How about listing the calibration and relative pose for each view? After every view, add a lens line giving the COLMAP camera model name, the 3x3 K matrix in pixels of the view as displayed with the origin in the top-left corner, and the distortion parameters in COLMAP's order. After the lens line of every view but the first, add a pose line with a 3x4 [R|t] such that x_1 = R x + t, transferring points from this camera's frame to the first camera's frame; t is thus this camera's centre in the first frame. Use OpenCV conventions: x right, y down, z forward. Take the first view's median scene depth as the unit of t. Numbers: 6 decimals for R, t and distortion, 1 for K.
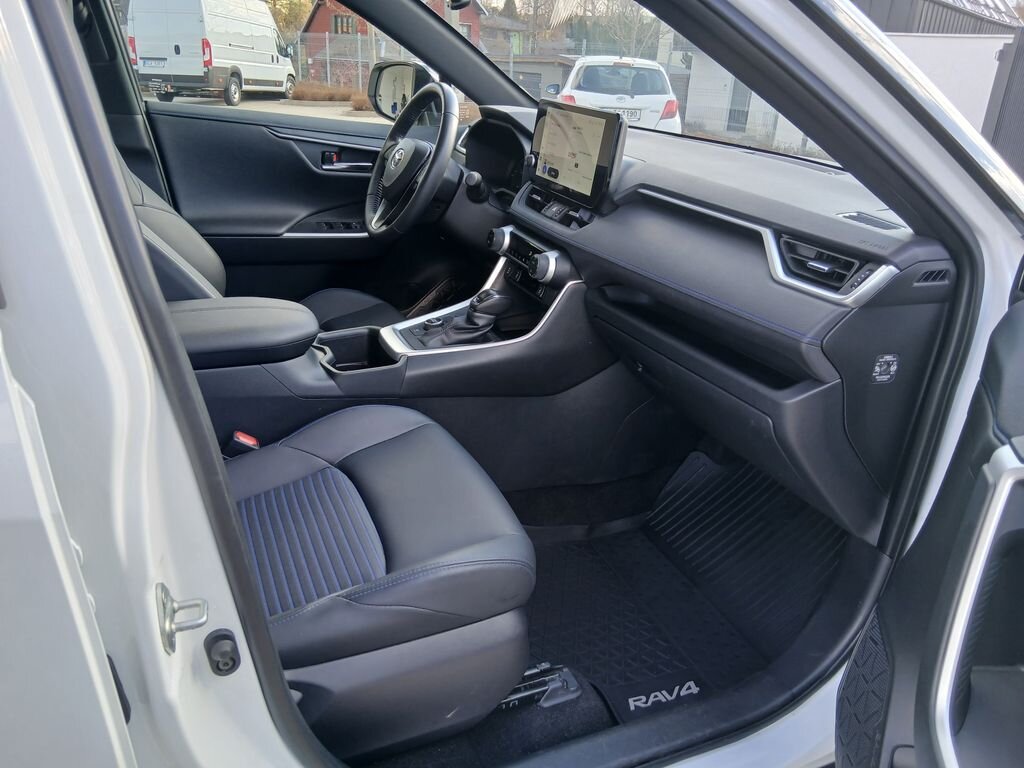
lens RADIAL K [[784.7, 0, 513.7], [0, 784.7, 381.9], [0, 0, 1]] dist [0.058910, -0.105838]
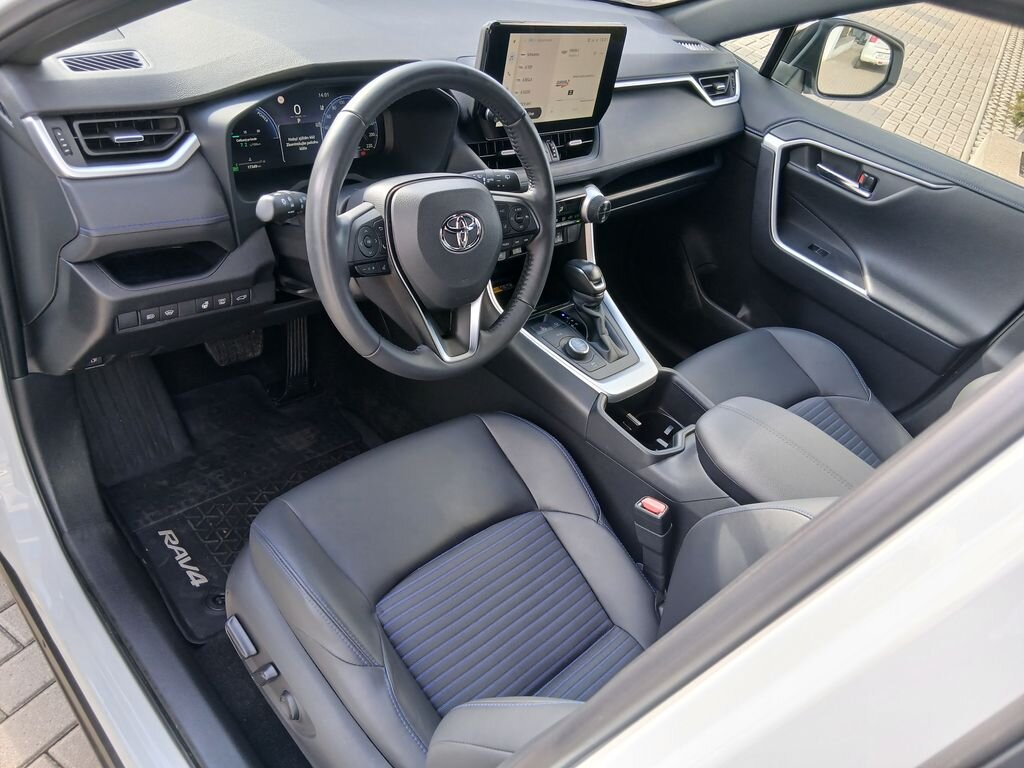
lens RADIAL K [[784.7, 0, 520.1], [0, 784.7, 383.5], [0, 0, 1]] dist [0.058910, -0.105838]
pose [[-0.338270, -0.702394, 0.626272, -0.683563], [0.092603, 0.637428, 0.764925, -0.750692], [-0.936482, 0.316745, -0.150579, 1.296205]]
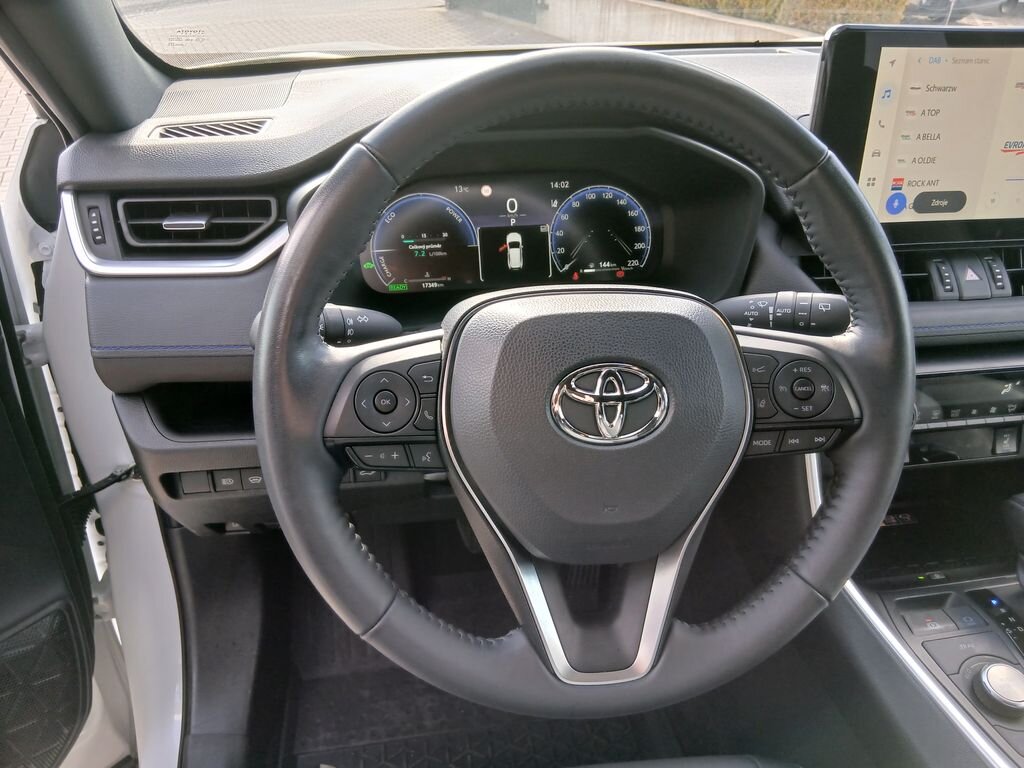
lens RADIAL K [[784.7, 0, 507.2], [0, 784.7, 380.9], [0, 0, 1]] dist [0.058910, -0.105838]
pose [[0.237174, -0.554889, 0.797400, -0.411192], [0.380632, 0.808271, 0.449241, -0.491789], [-0.893794, 0.196967, 0.402910, 1.120892]]
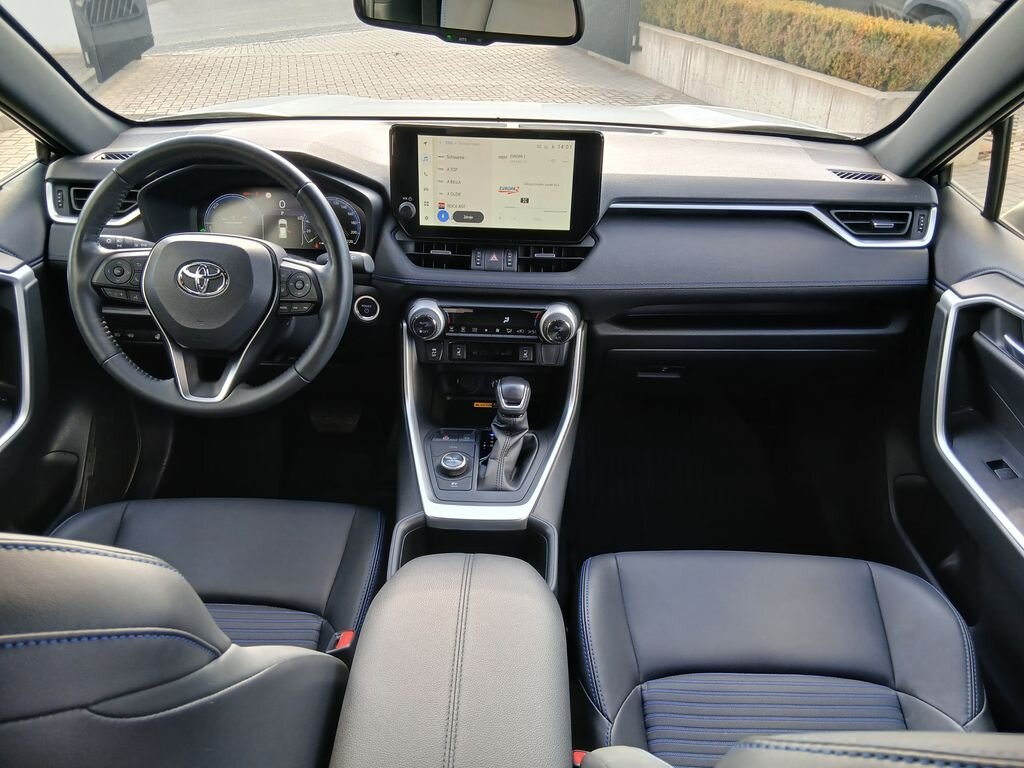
lens RADIAL K [[784.7, 0, 531.5], [0, 784.7, 394.4], [0, 0, 1]] dist [0.058910, -0.105838]
pose [[0.410723, -0.513388, 0.753485, -0.647291], [0.358726, 0.850747, 0.384117, -0.419050], [-0.838226, 0.112529, 0.533587, 0.580978]]
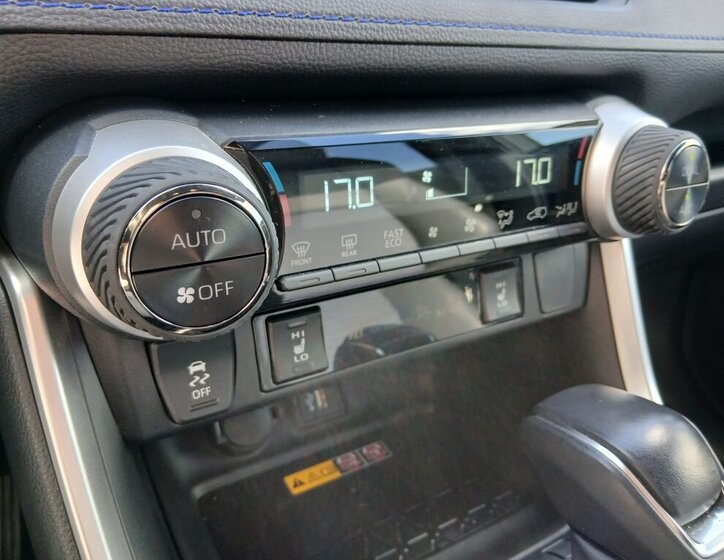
lens RADIAL K [[572.2, 0, 365.7], [0, 572.2, 273.1], [0, 0, 1]] dist [0.046988, -0.086386]
pose [[-0.131635, -0.502762, 0.854344, -0.120741], [0.302990, 0.800193, 0.517579, -0.241702], [-0.943859, 0.326989, 0.046998, 1.079914]]
